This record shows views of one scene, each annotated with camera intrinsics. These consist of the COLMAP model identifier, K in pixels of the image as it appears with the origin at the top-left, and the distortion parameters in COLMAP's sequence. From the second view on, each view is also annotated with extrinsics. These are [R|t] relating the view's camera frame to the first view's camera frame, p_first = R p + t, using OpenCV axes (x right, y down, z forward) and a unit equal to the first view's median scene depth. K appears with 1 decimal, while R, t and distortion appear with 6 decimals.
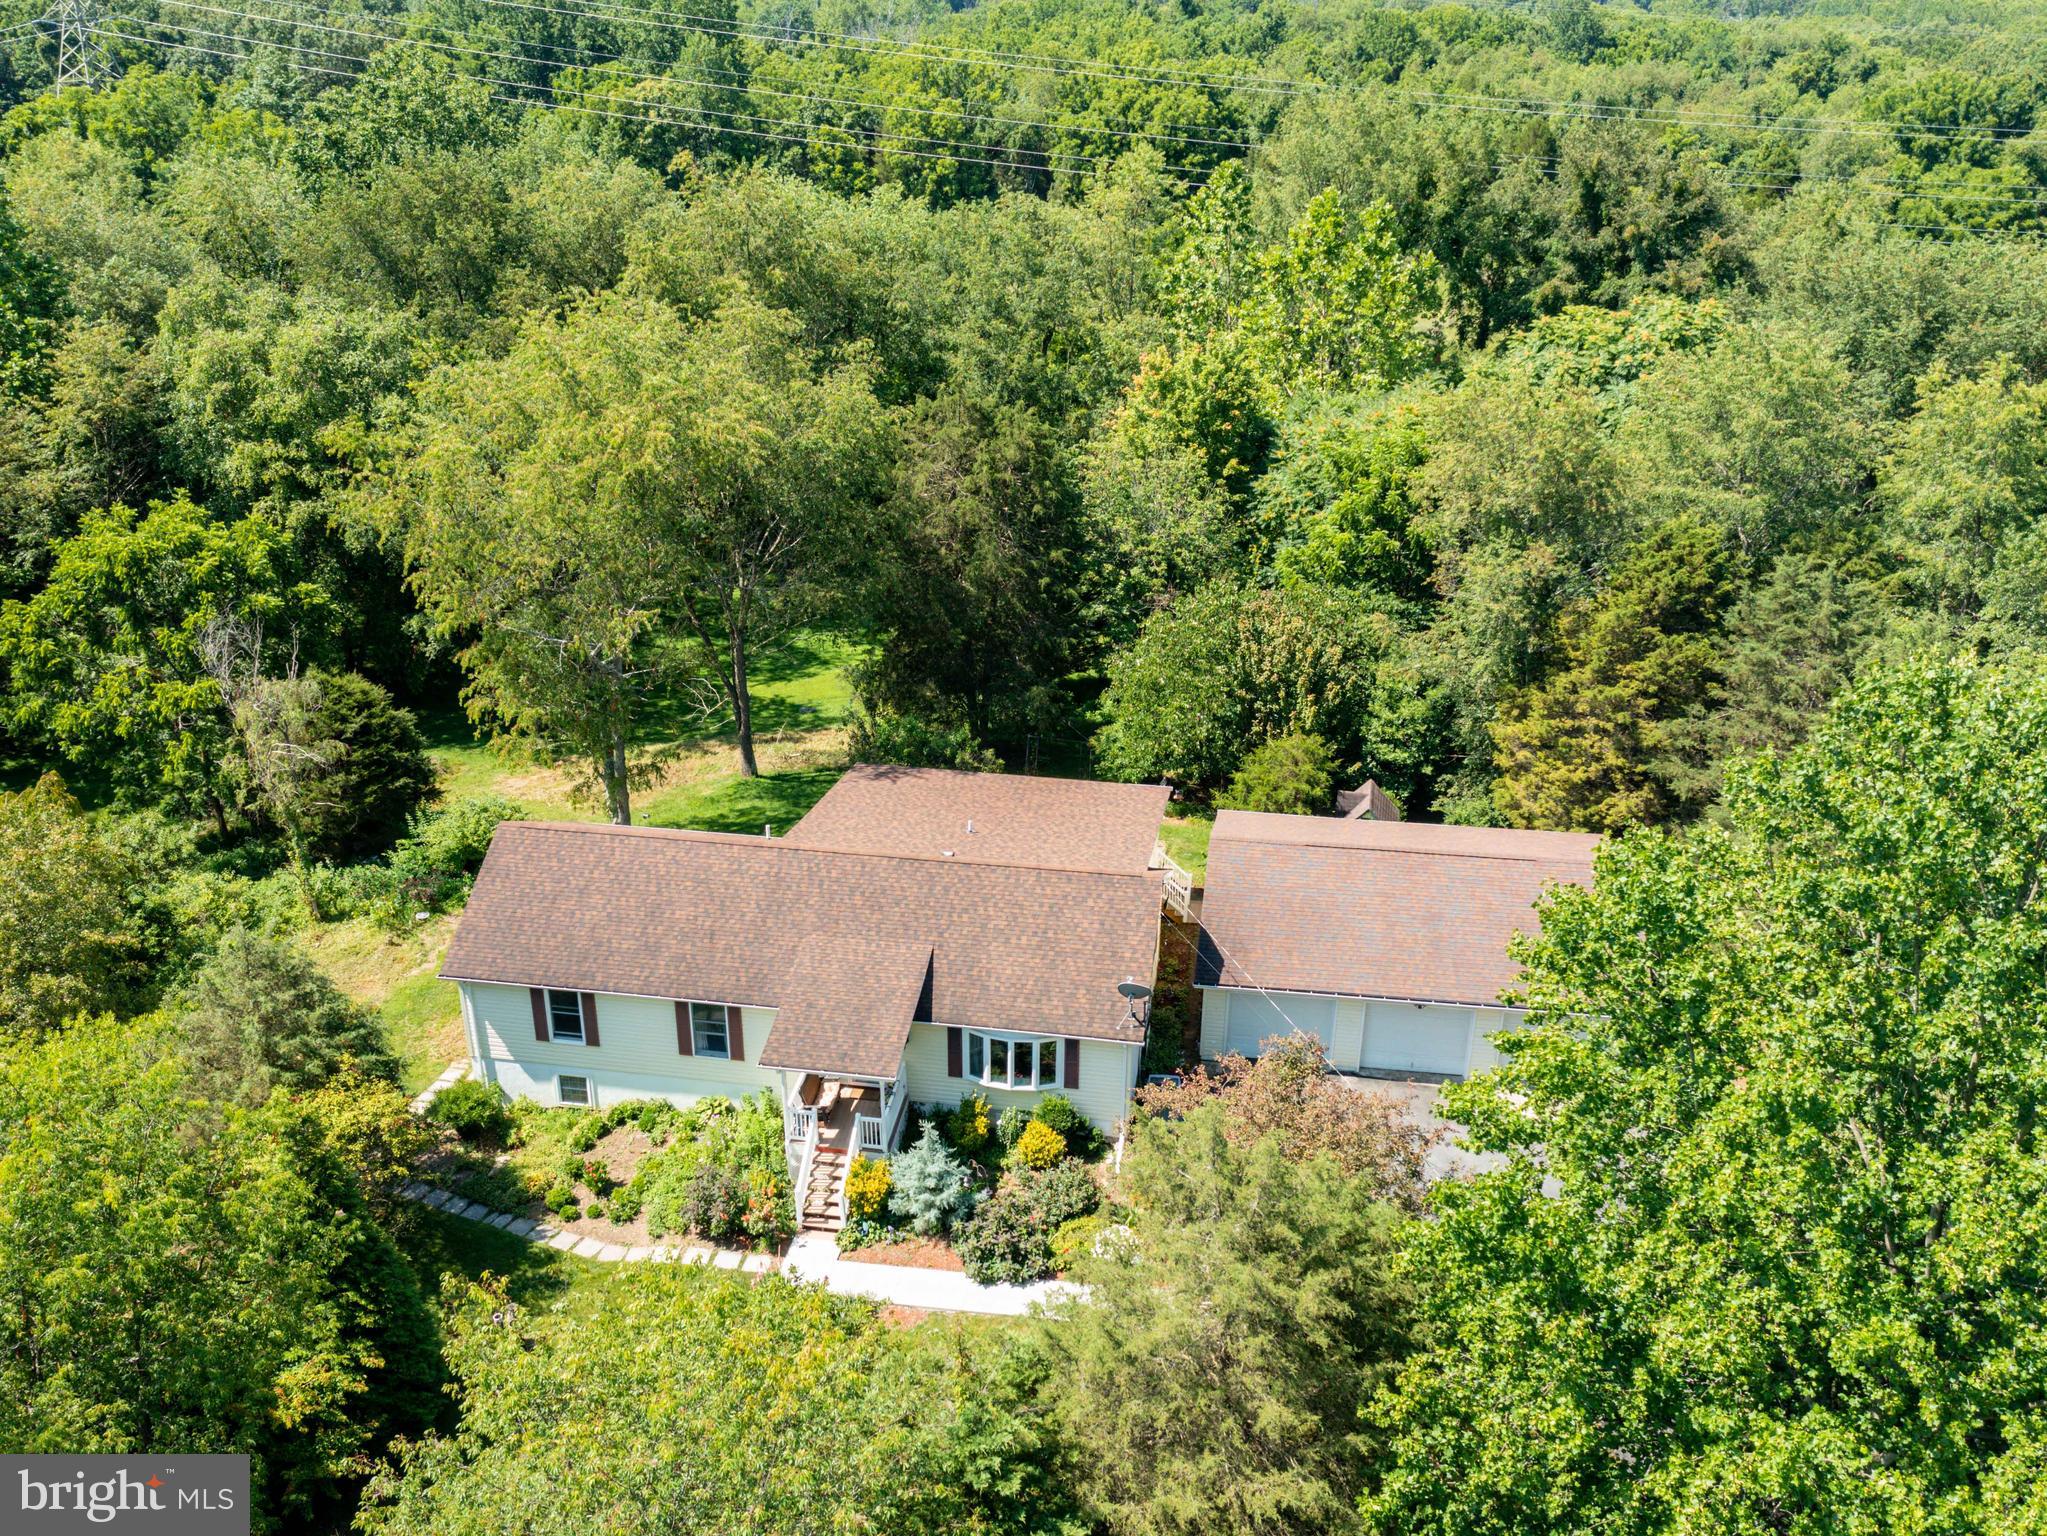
lens RADIAL K [[1783.7, 0, 1023.5], [0, 1783.7, 768.0], [0, 0, 1]] dist [-0.014546, 0.006752]
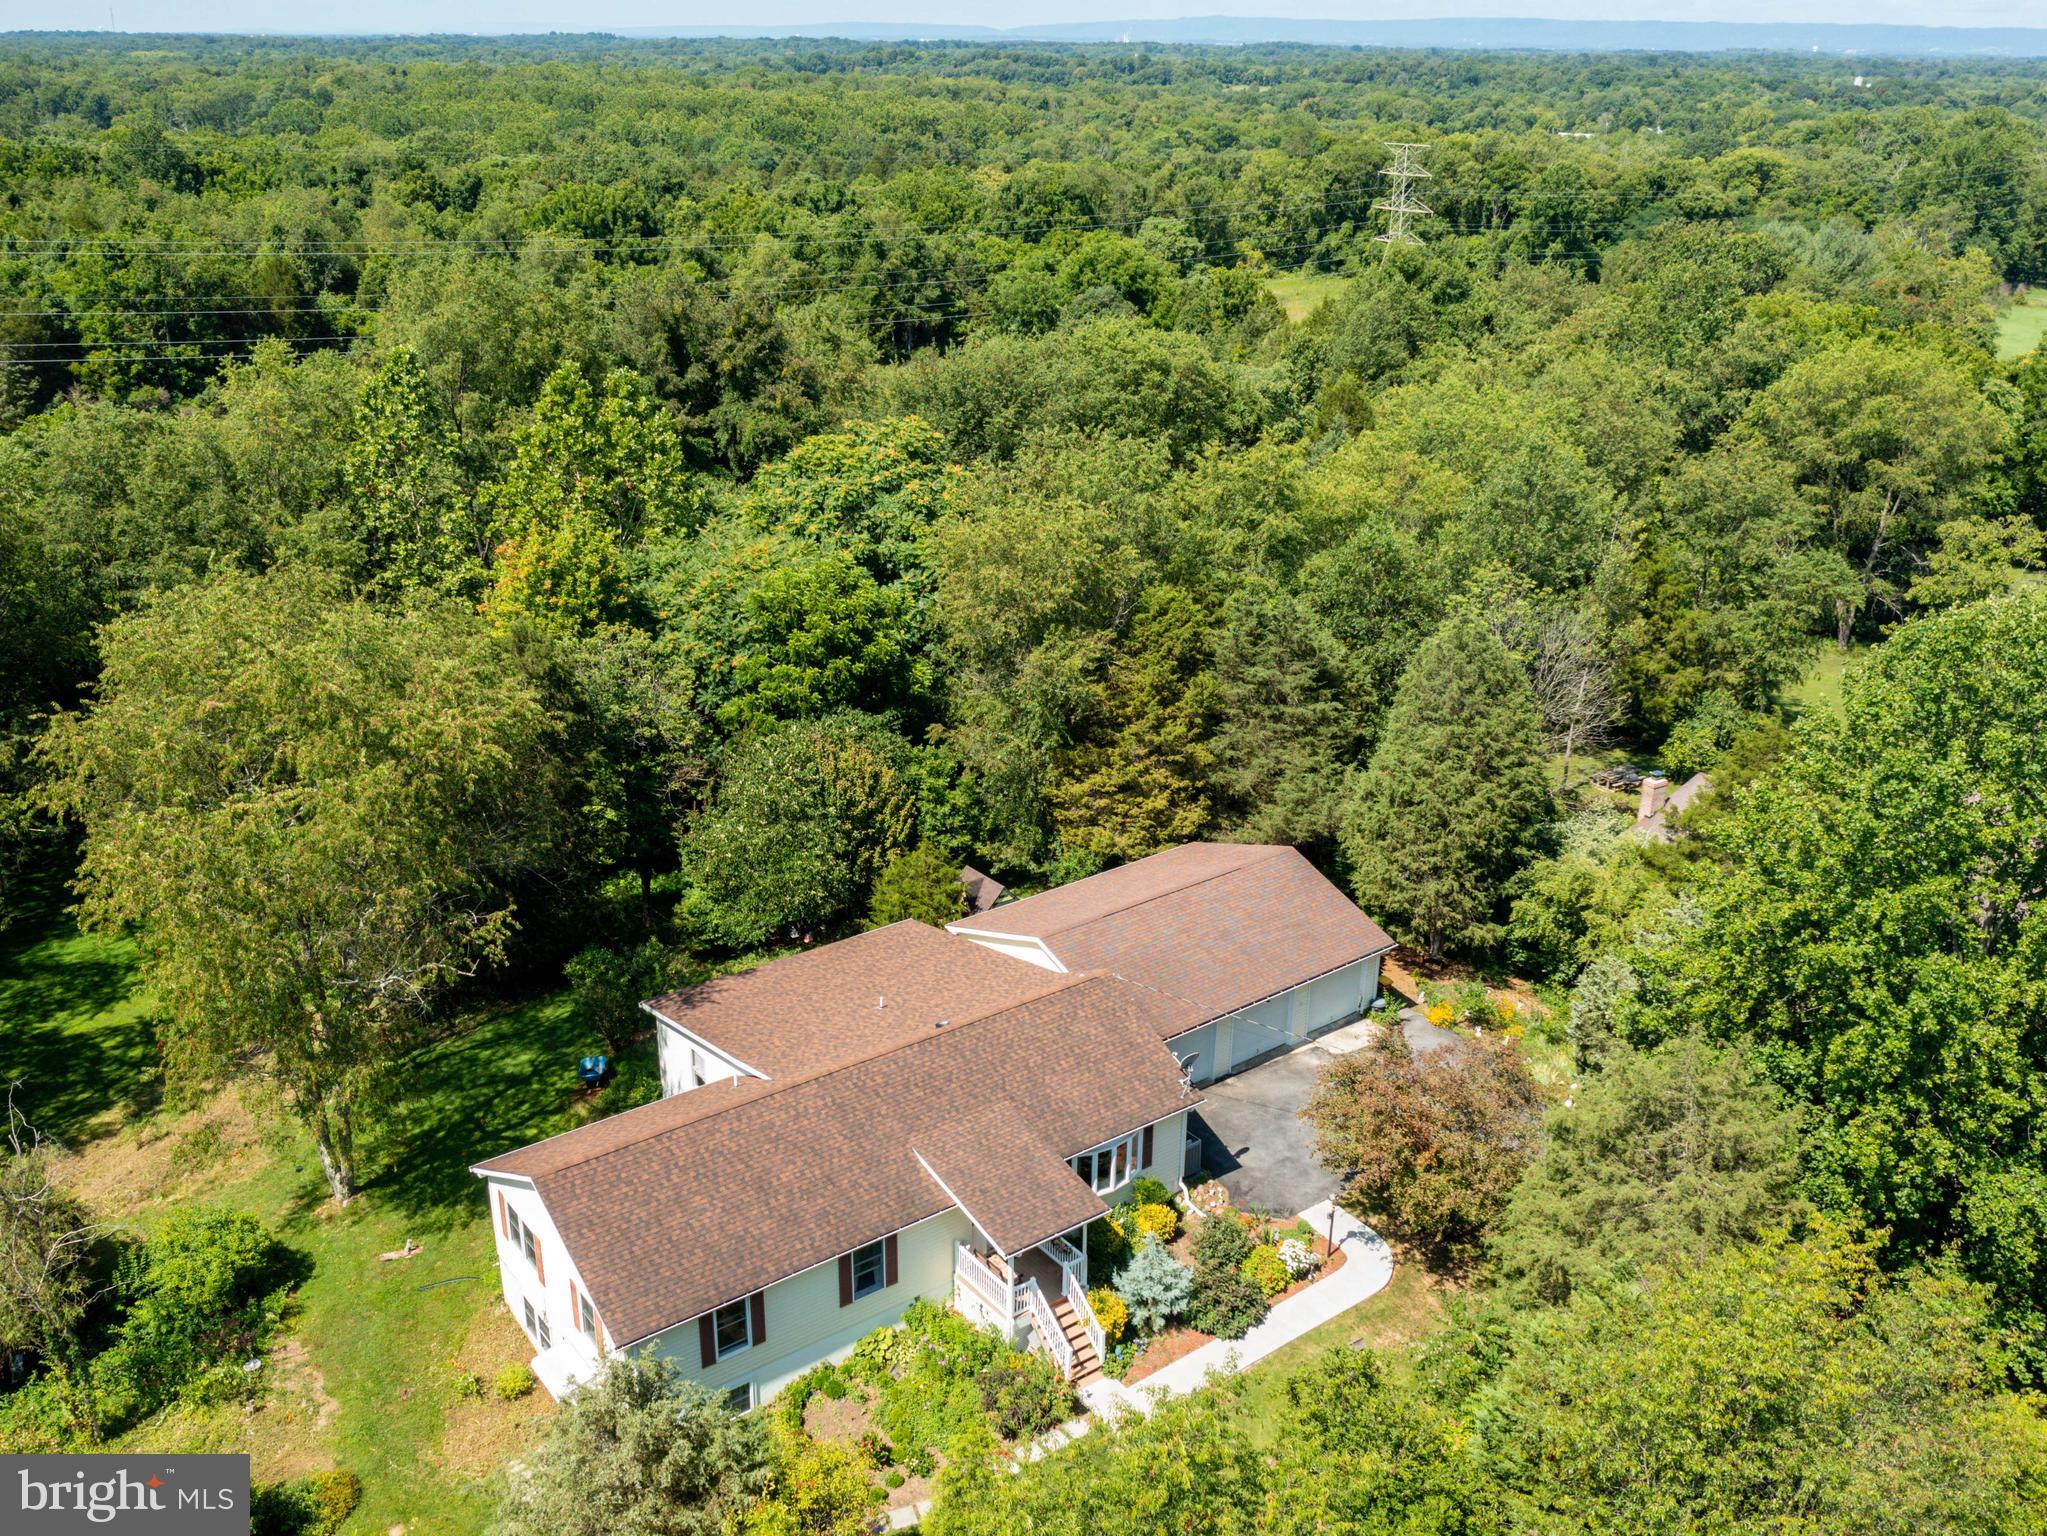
lens RADIAL K [[1742.7, 0, 1023.1], [0, 1742.7, 793.6], [0, 0, 1]] dist [-0.031689, 0.000511]
pose [[0.702152, -0.277415, 0.655762, -0.535107], [0.297328, 0.951075, 0.083983, -0.128772], [-0.646977, 0.136008, 0.750282, 0.137637]]
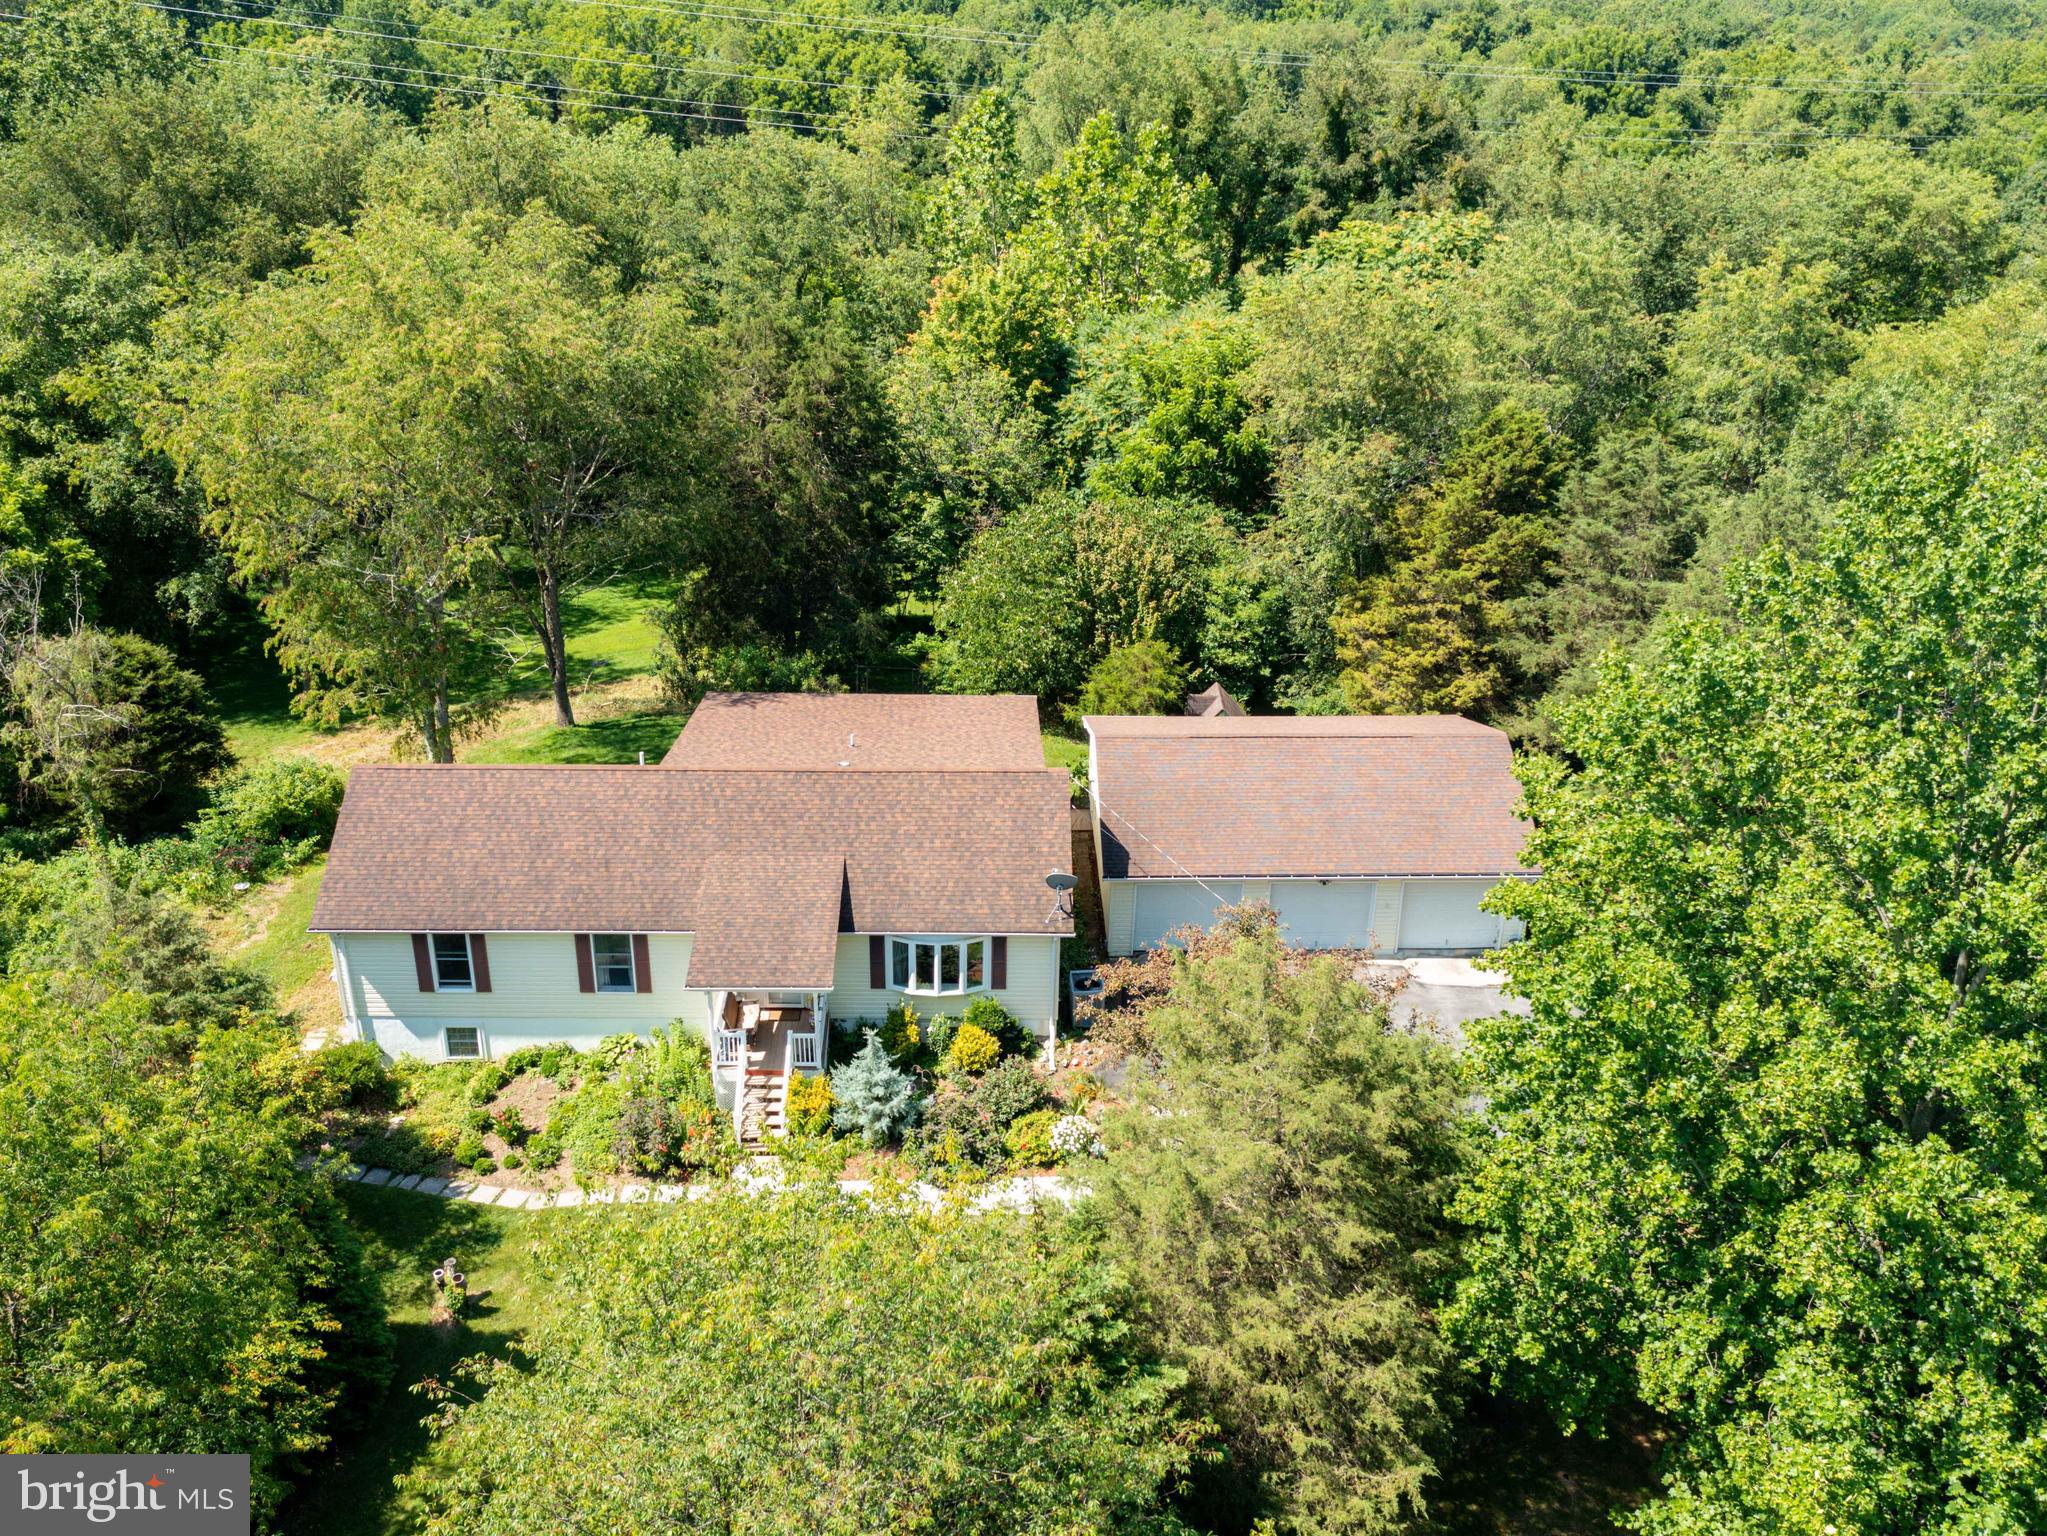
lens RADIAL K [[1807.6, 0, 1023.4], [0, 1807.6, 758.0], [0, 0, 1]] dist [-0.017339, 0.009972]
pose [[0.984033, -0.066286, 0.165184, -0.088736], [0.065659, 0.997799, 0.009265, 0.034388], [-0.165434, 0.001729, 0.986219, 0.014418]]
